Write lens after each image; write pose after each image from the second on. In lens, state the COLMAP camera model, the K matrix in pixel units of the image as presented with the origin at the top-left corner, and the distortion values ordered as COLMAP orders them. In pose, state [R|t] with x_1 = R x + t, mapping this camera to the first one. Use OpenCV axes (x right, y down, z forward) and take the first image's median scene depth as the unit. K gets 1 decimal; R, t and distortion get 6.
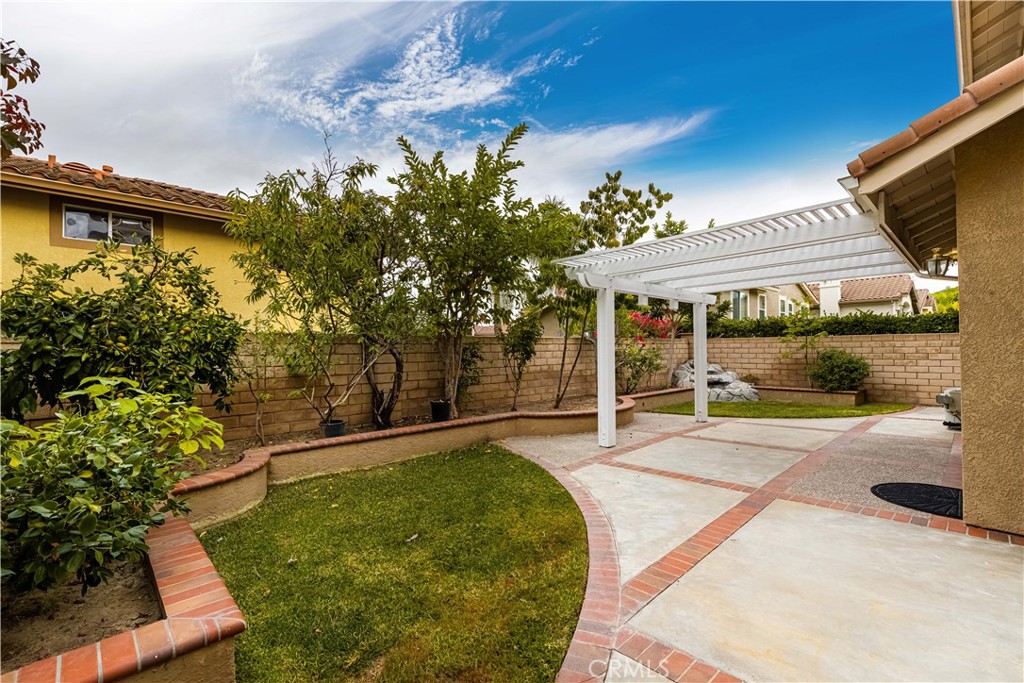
lens RADIAL K [[438.0, 0, 507.7], [0, 438.0, 345.9], [0, 0, 1]] dist [0.000914, 0.000035]
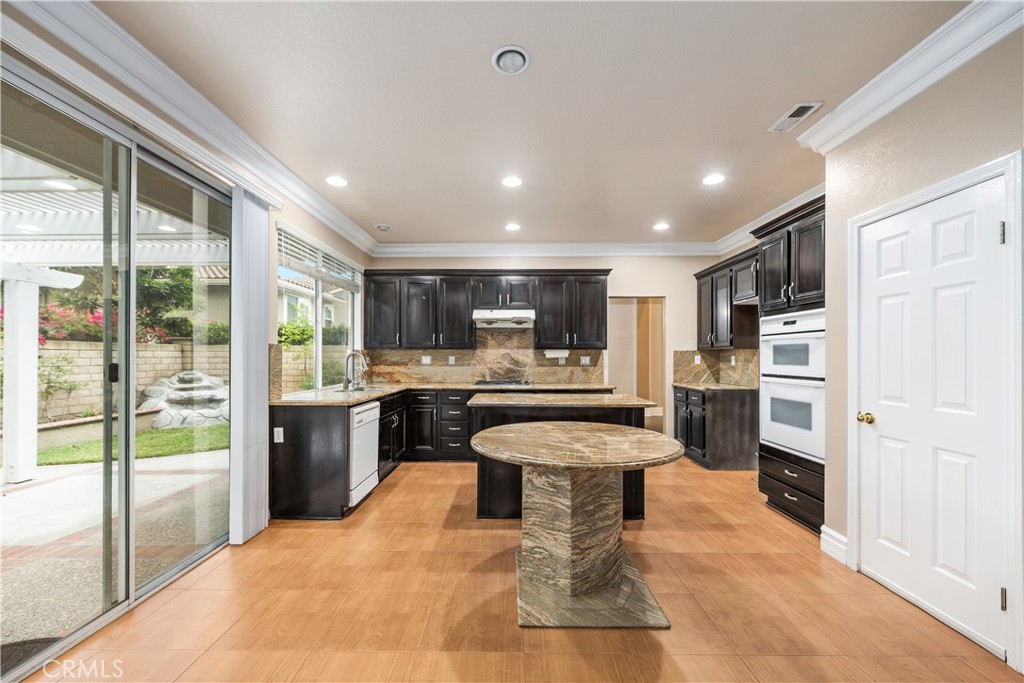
lens RADIAL K [[404.5, 0, 508.1], [0, 404.5, 356.3], [0, 0, 1]] dist [-0.000115, 0.000138]
pose [[0.690392, 0.012630, 0.723325, 0.770210], [-0.015963, 0.999870, -0.002222, -0.008709], [-0.723259, -0.010012, 0.690504, 0.236636]]
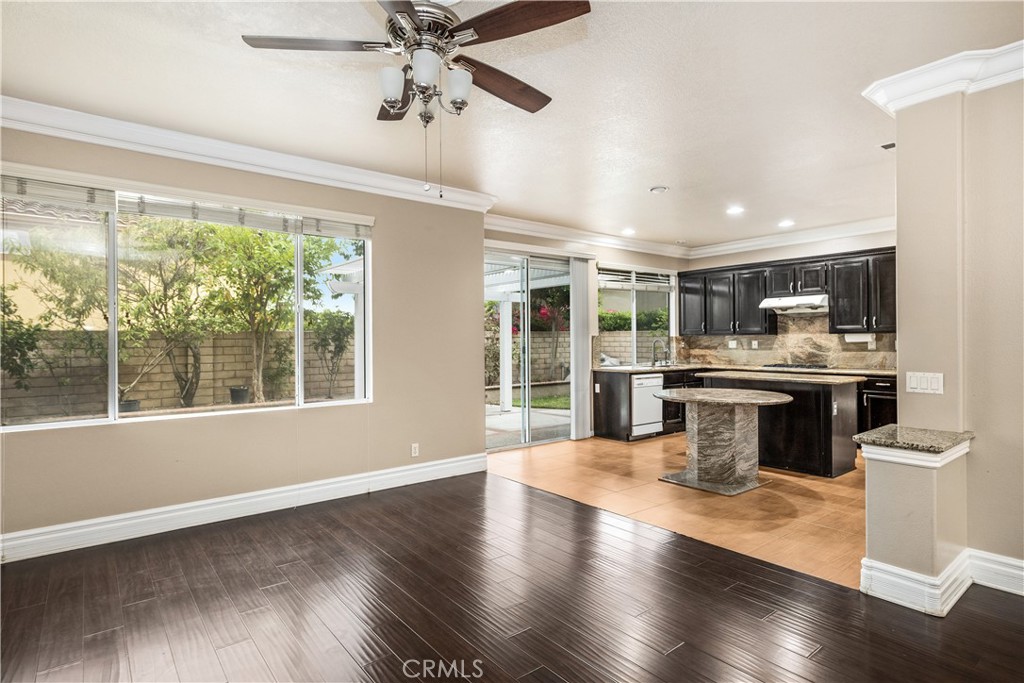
lens RADIAL K [[536.8, 0, 503.9], [0, 536.8, 340.4], [0, 0, 1]] dist [0.003556, 0.000071]
pose [[0.996107, 0.003819, -0.088075, 0.849392], [-0.002885, 0.999938, 0.010732, -0.023608], [0.088110, -0.010436, 0.996056, -0.468540]]
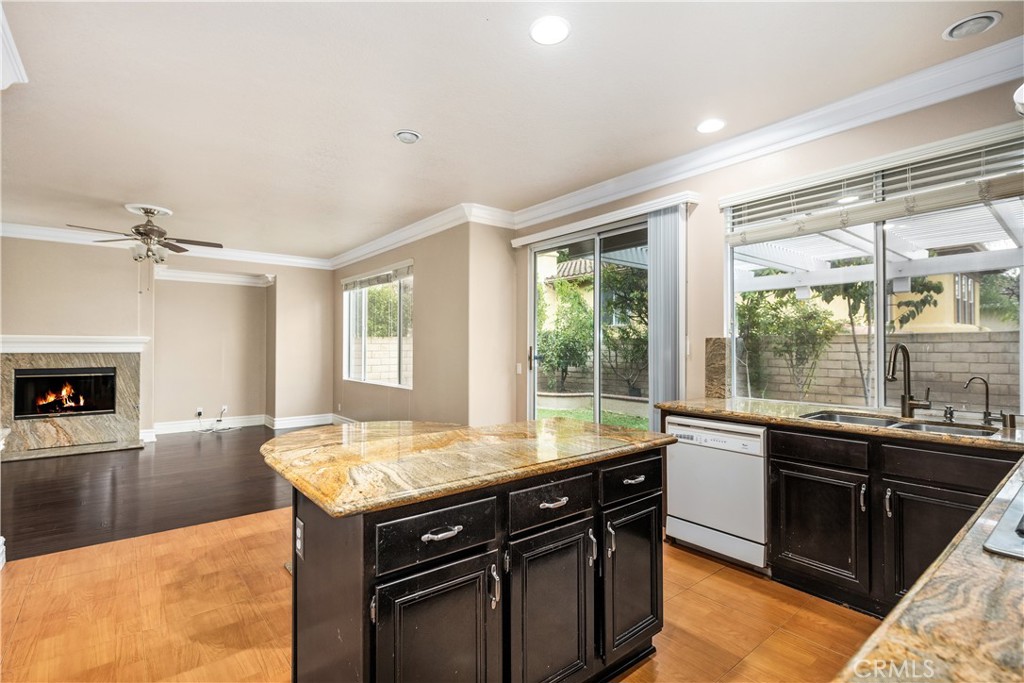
lens RADIAL K [[481.3, 0, 506.1], [0, 481.3, 342.5], [0, 0, 1]] dist [-0.000821, -0.000474]
pose [[-0.075947, 0.000499, -0.997112, 1.625326], [0.009950, 0.999950, -0.000258, -0.018089], [0.997062, -0.009940, -0.075948, 0.656186]]
